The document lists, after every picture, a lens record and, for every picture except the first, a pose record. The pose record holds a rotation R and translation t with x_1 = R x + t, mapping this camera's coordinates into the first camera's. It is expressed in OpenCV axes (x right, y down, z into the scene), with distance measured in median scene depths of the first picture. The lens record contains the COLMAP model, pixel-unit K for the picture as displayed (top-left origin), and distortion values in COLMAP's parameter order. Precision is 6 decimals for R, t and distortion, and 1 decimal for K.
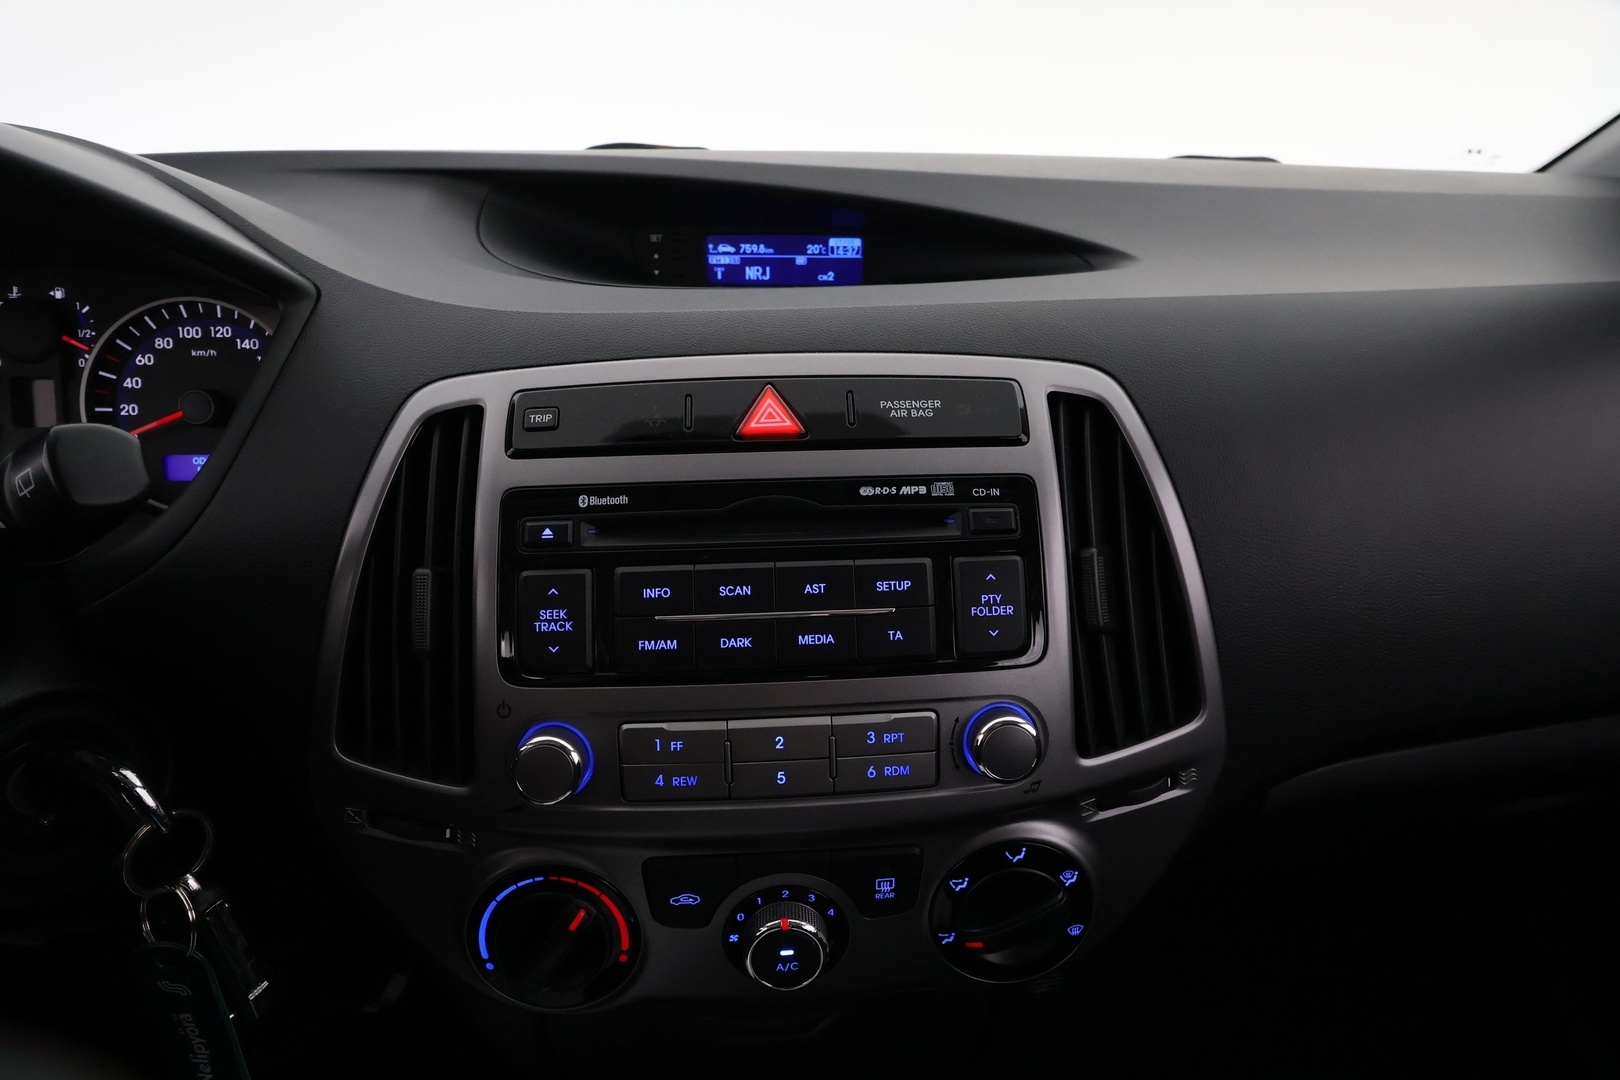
lens RADIAL K [[858.6, 0, 811.3], [0, 858.6, 537.5], [0, 0, 1]] dist [-0.002906, 0.001806]
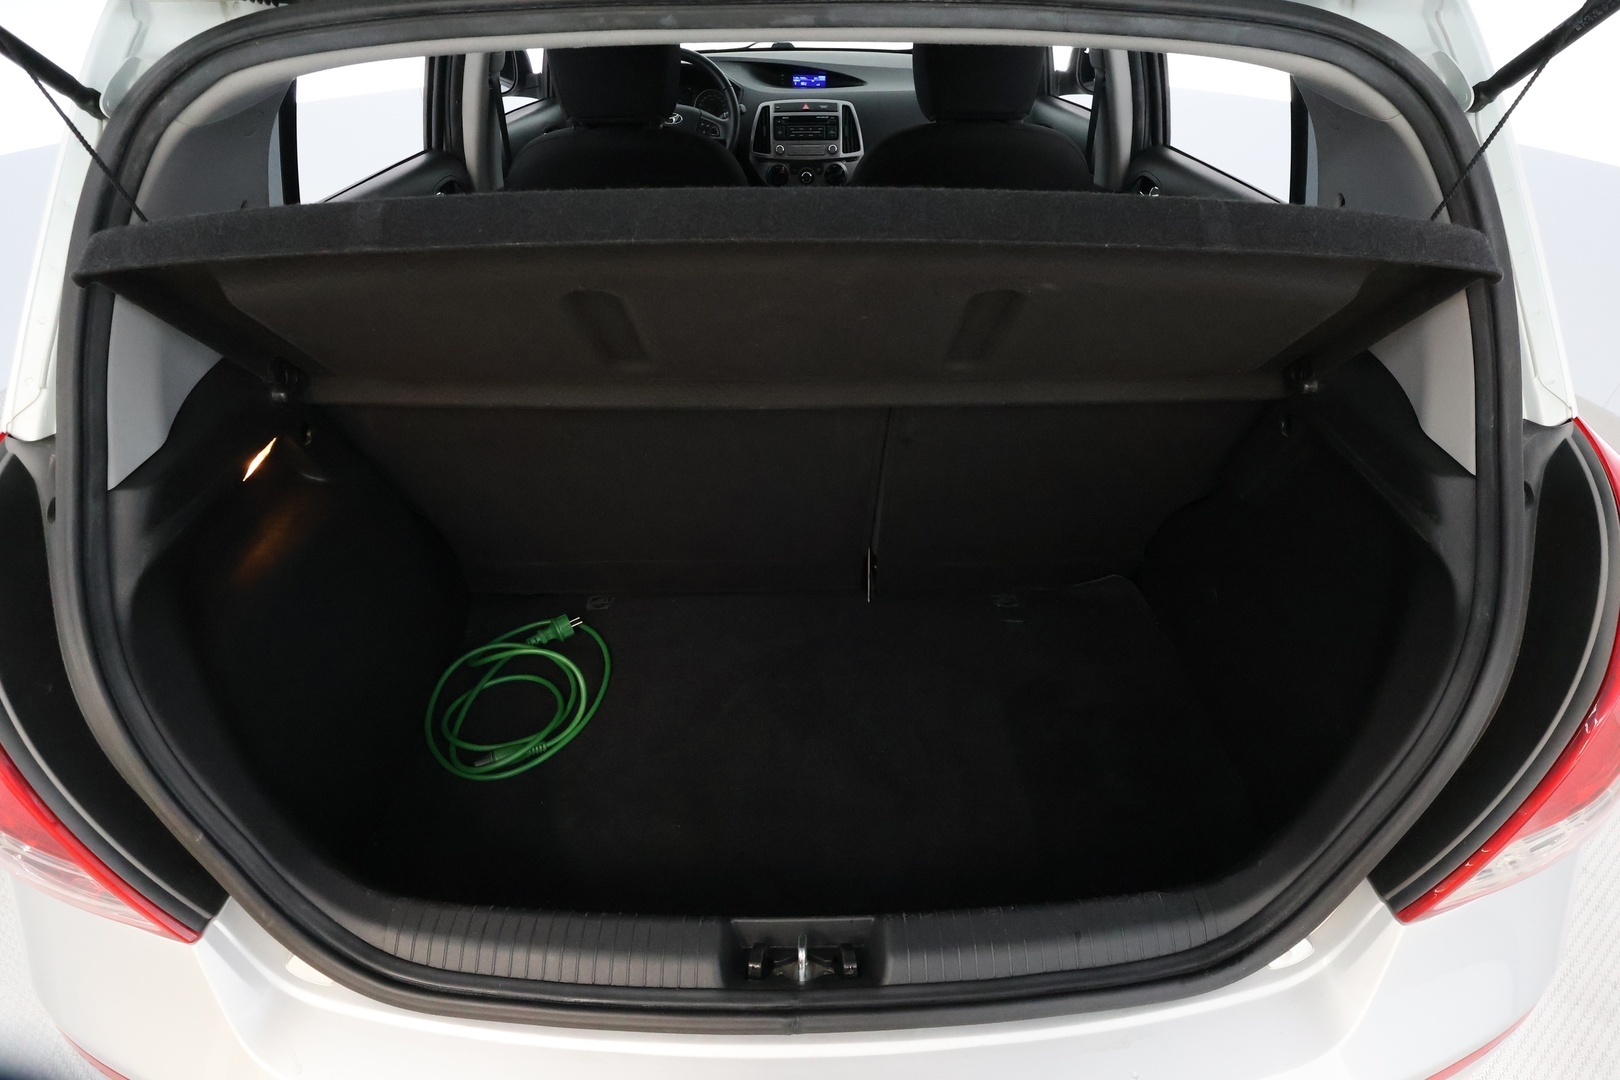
lens RADIAL K [[858.6, 0, 802.6], [0, 858.6, 544.0], [0, 0, 1]] dist [-0.002906, 0.001806]
pose [[0.998762, 0.030942, -0.038942, 0.361860], [-0.021320, 0.973697, 0.226845, 2.023166], [0.044936, -0.225734, 0.973152, -7.765094]]
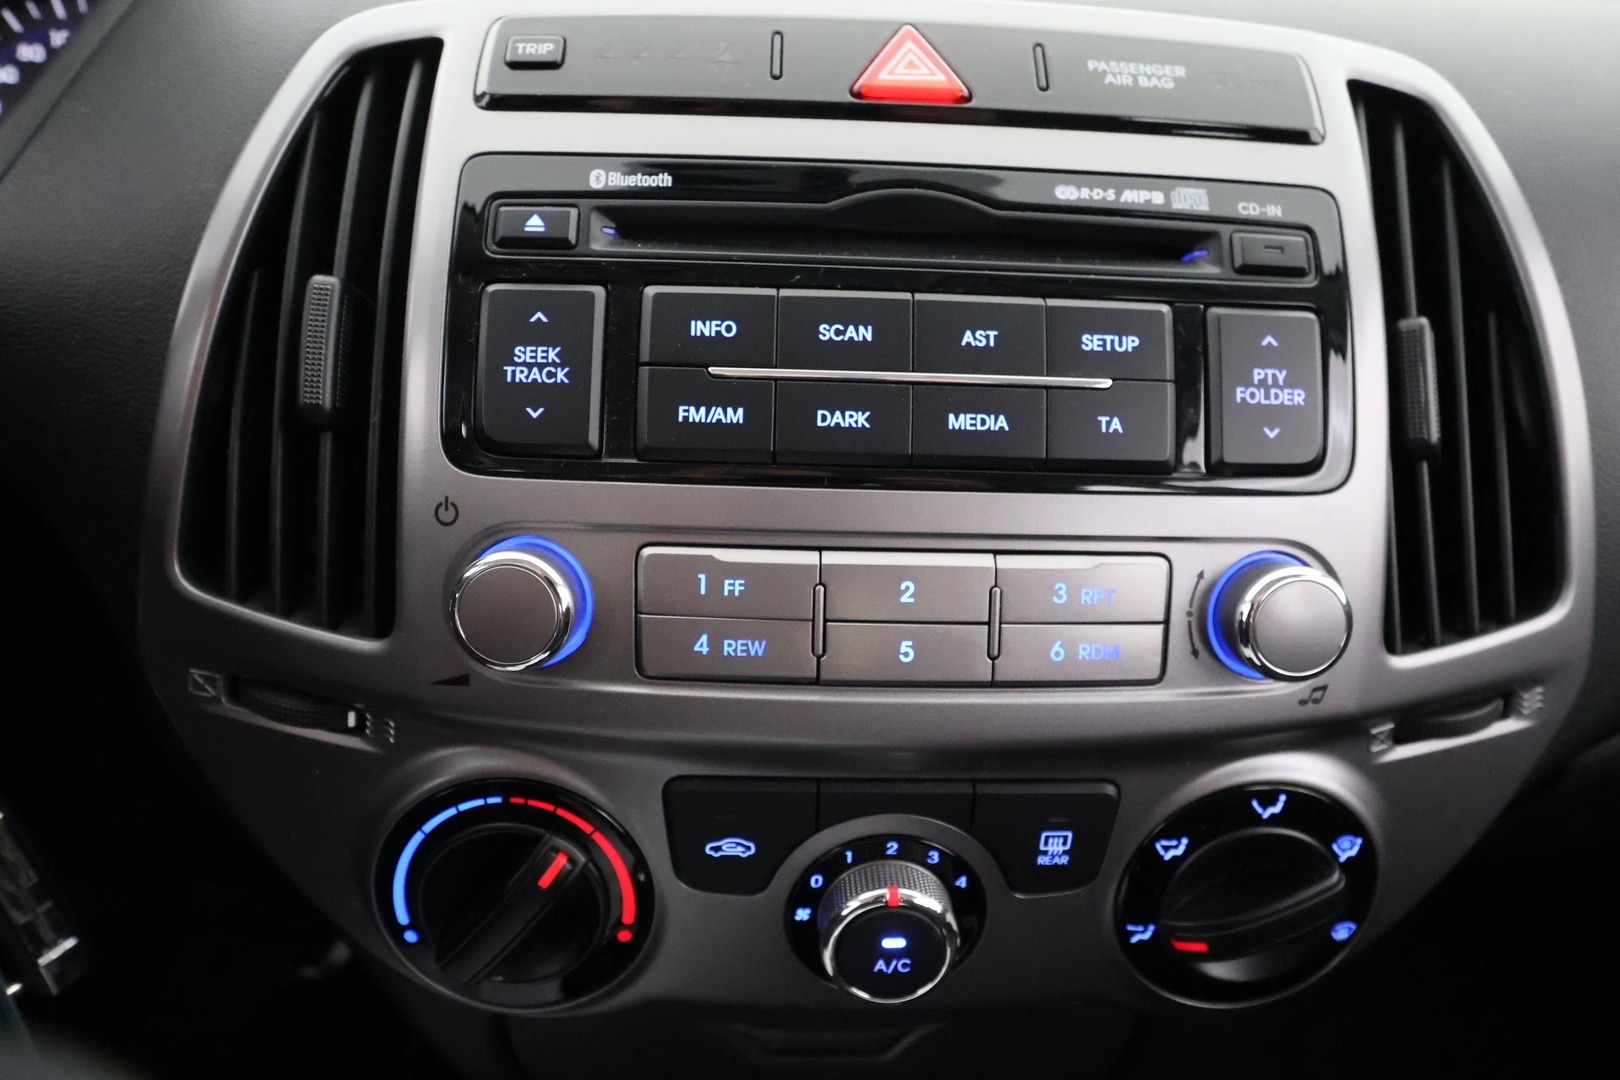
lens RADIAL K [[858.6, 0, 817.3], [0, 858.6, 527.3], [0, 0, 1]] dist [-0.002906, 0.001806]
pose [[0.998494, 0.054448, -0.006717, -0.091198], [-0.054332, 0.998388, 0.016400, 0.176019], [0.007599, -0.016010, 0.999843, 0.382286]]
